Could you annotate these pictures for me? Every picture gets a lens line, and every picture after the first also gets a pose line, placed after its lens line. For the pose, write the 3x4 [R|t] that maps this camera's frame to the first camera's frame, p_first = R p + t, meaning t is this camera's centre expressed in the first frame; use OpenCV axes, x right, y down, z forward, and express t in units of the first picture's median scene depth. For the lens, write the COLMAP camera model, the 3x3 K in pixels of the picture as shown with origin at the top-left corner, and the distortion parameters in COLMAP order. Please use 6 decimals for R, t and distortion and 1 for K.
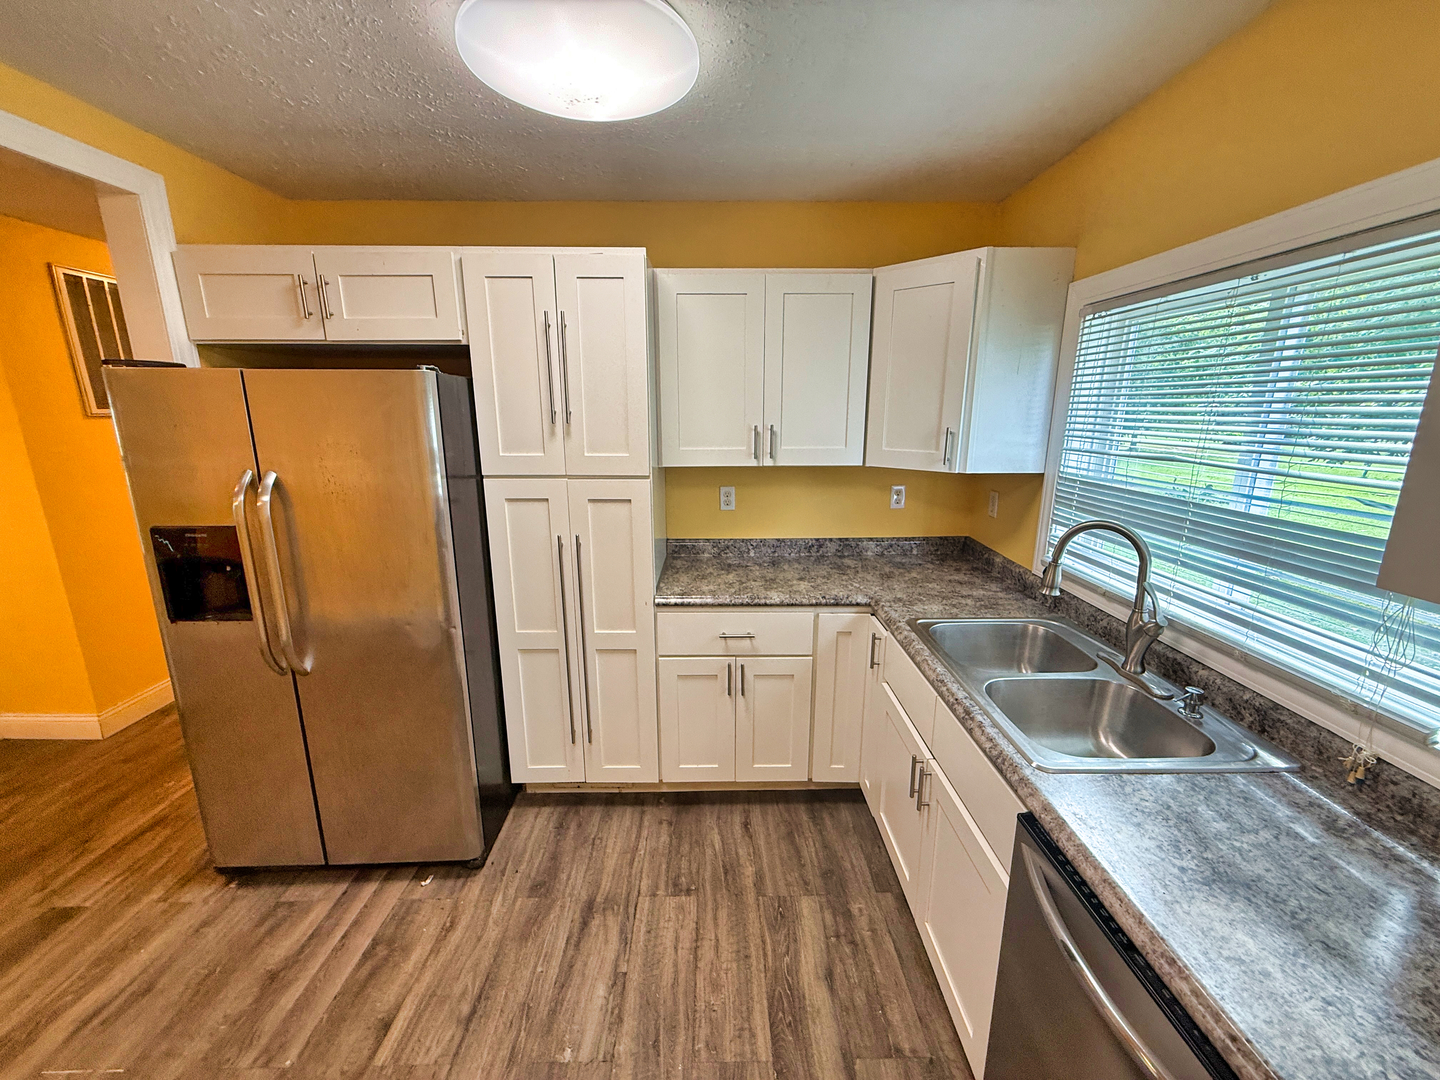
lens RADIAL K [[573.4, 0, 720.5], [0, 573.4, 543.4], [0, 0, 1]] dist [-0.001944, -0.000532]
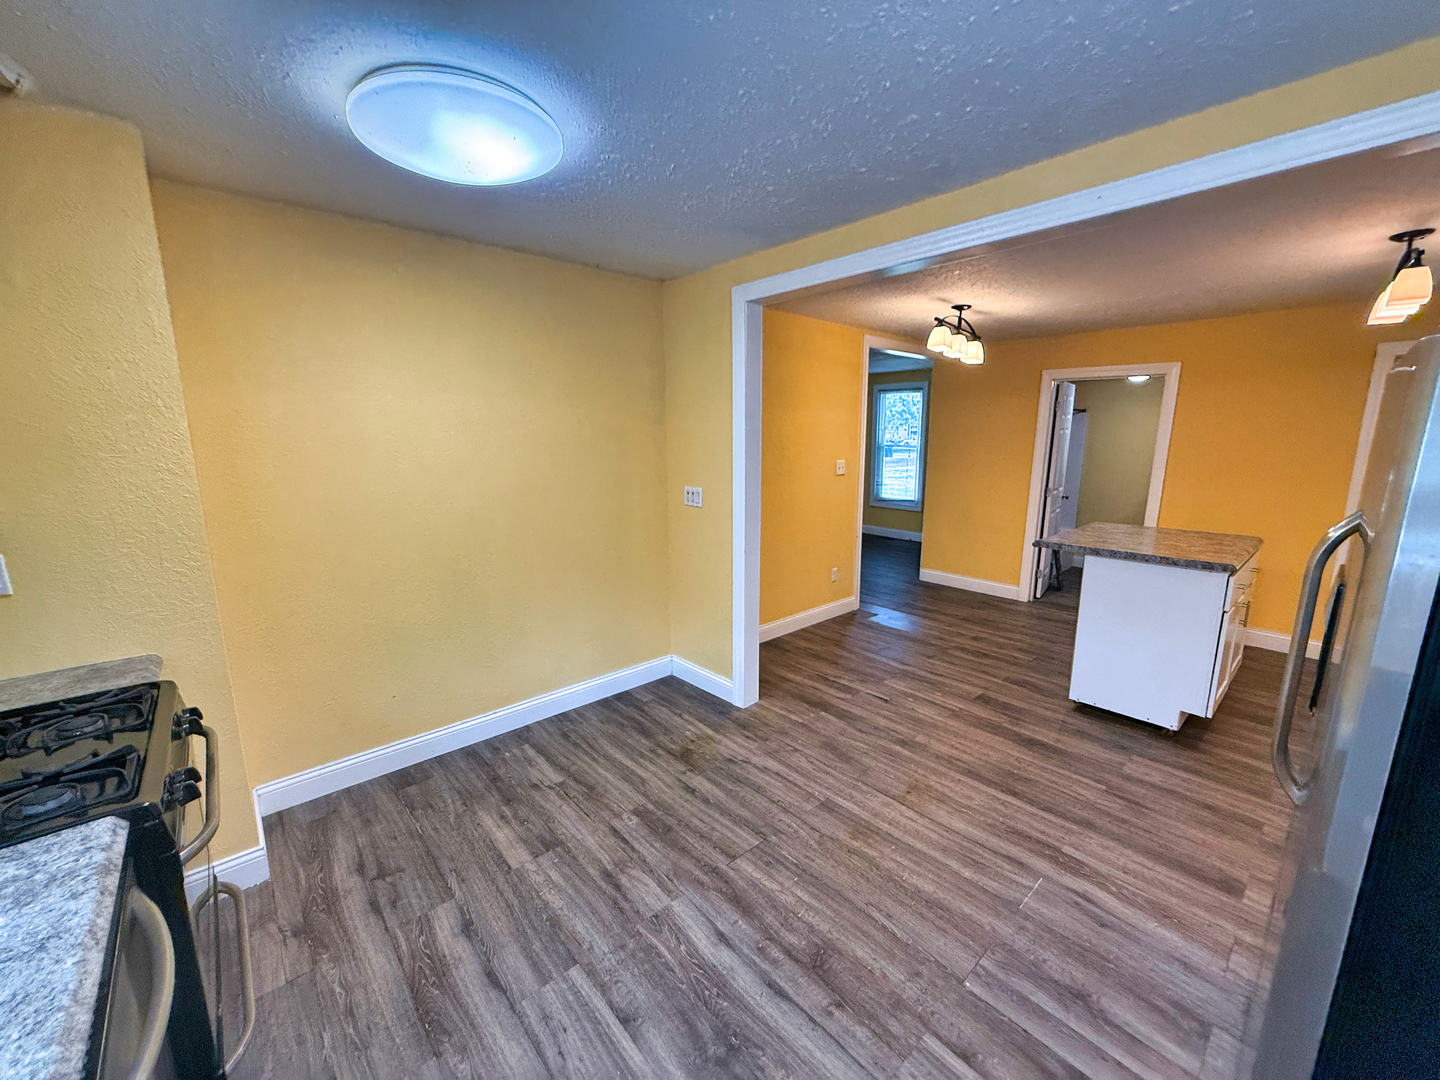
lens RADIAL K [[573.4, 0, 720.5], [0, 573.4, 543.4], [0, 0, 1]] dist [-0.001944, -0.000532]
pose [[-0.757910, 0.128227, -0.639633, 0.174328], [-0.148086, 0.921079, 0.360118, -0.180084], [0.635329, 0.367657, -0.679106, 0.785502]]
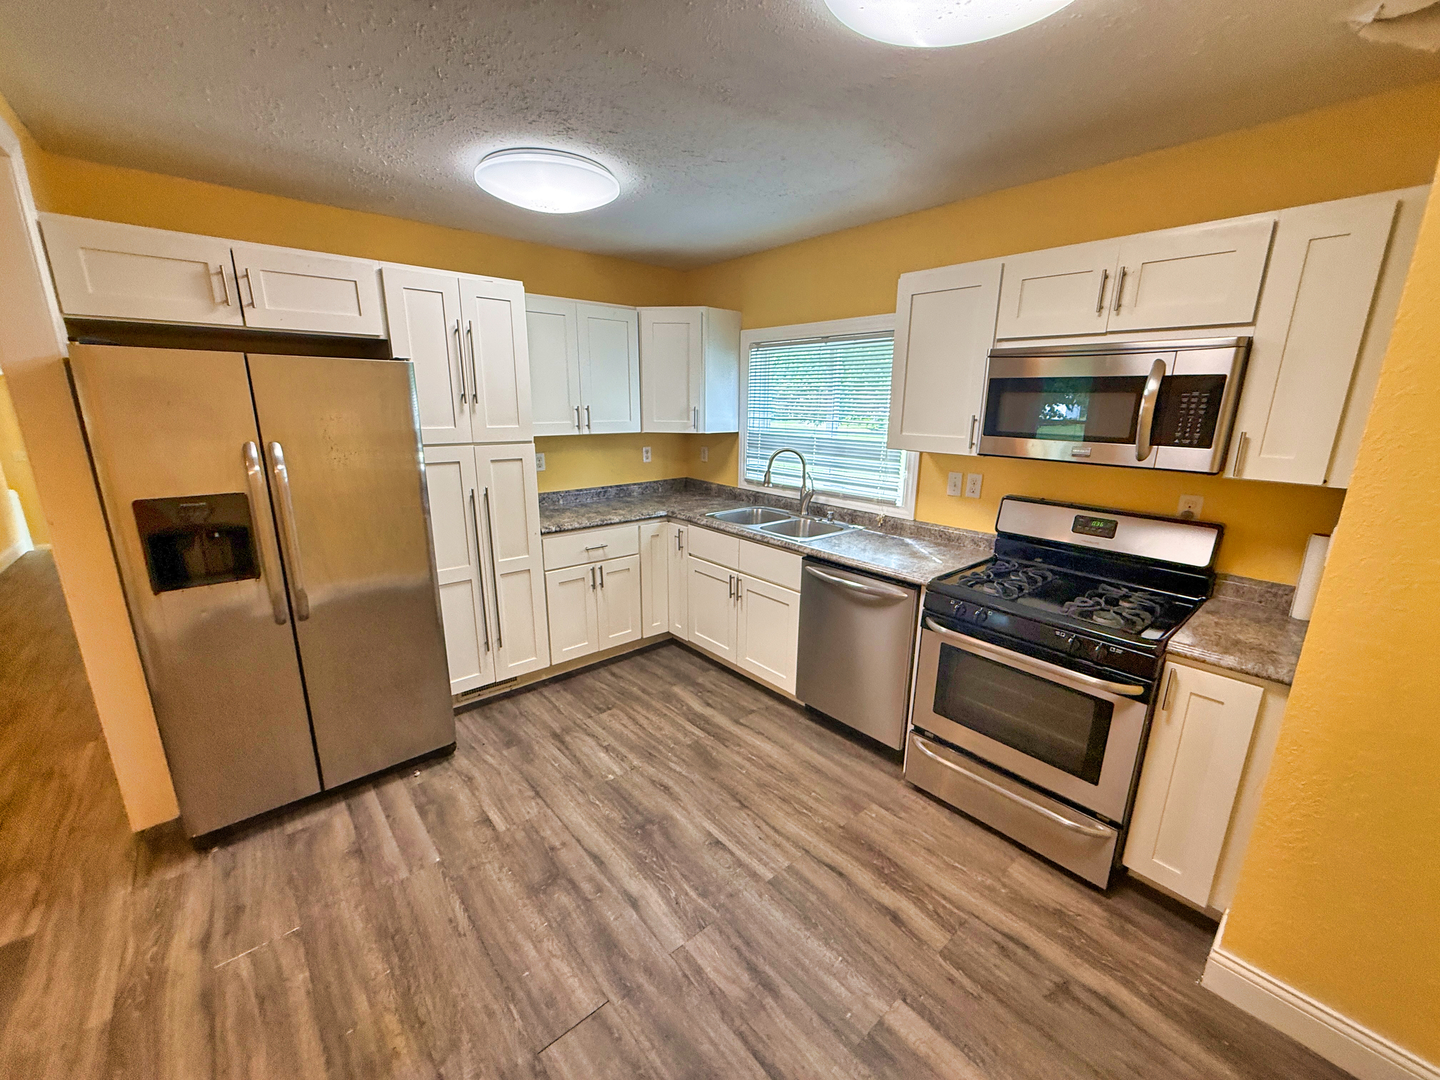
lens RADIAL K [[573.4, 0, 720.5], [0, 573.4, 543.4], [0, 0, 1]] dist [-0.001944, -0.000532]
pose [[0.765873, -0.148445, 0.625622, -0.680121], [0.137119, 0.988310, 0.066644, 0.099727], [-0.628201, 0.034743, 0.777275, -0.379079]]
